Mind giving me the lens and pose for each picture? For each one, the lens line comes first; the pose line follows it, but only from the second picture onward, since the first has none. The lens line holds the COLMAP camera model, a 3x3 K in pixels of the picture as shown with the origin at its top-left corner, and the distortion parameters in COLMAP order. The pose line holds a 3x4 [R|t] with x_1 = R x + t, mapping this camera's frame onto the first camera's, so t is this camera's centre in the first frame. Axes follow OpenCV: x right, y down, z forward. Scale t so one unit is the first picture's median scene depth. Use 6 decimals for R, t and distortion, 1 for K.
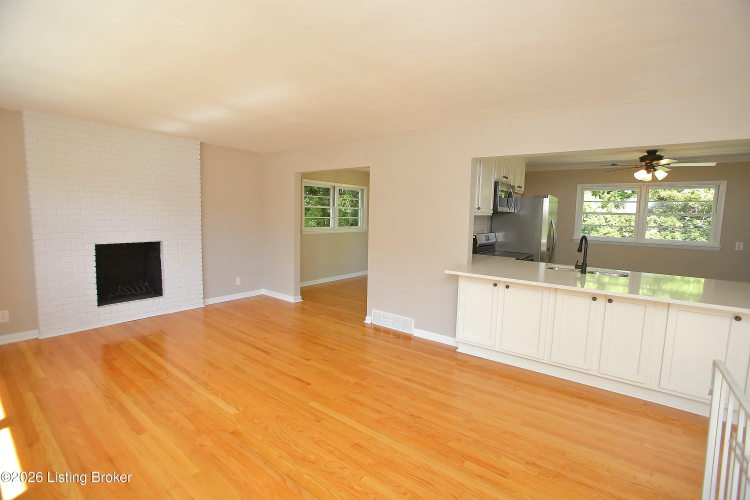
lens RADIAL K [[344.4, 0, 375.6], [0, 344.4, 246.2], [0, 0, 1]] dist [-0.079311, 0.032961]
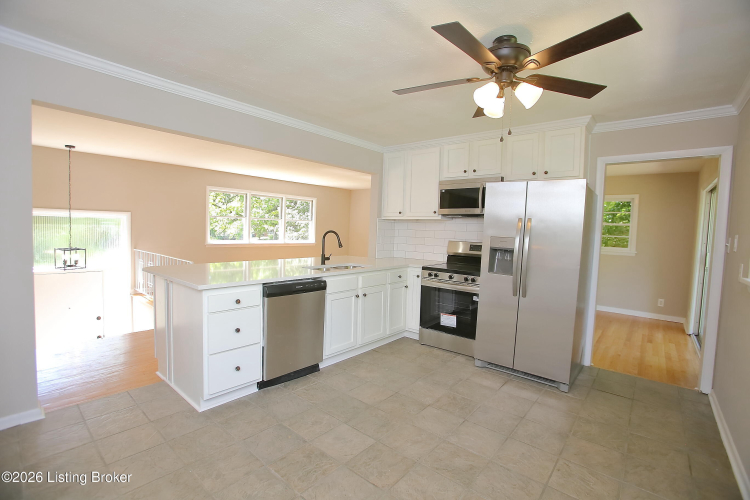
lens RADIAL K [[344.4, 0, 375.6], [0, 344.4, 246.2], [0, 0, 1]] dist [-0.079311, 0.032961]
pose [[-0.045038, 0.028159, -0.998588, 1.568781], [-0.132191, 0.990645, 0.033897, -0.035638], [0.990201, 0.133531, -0.040894, 1.081018]]
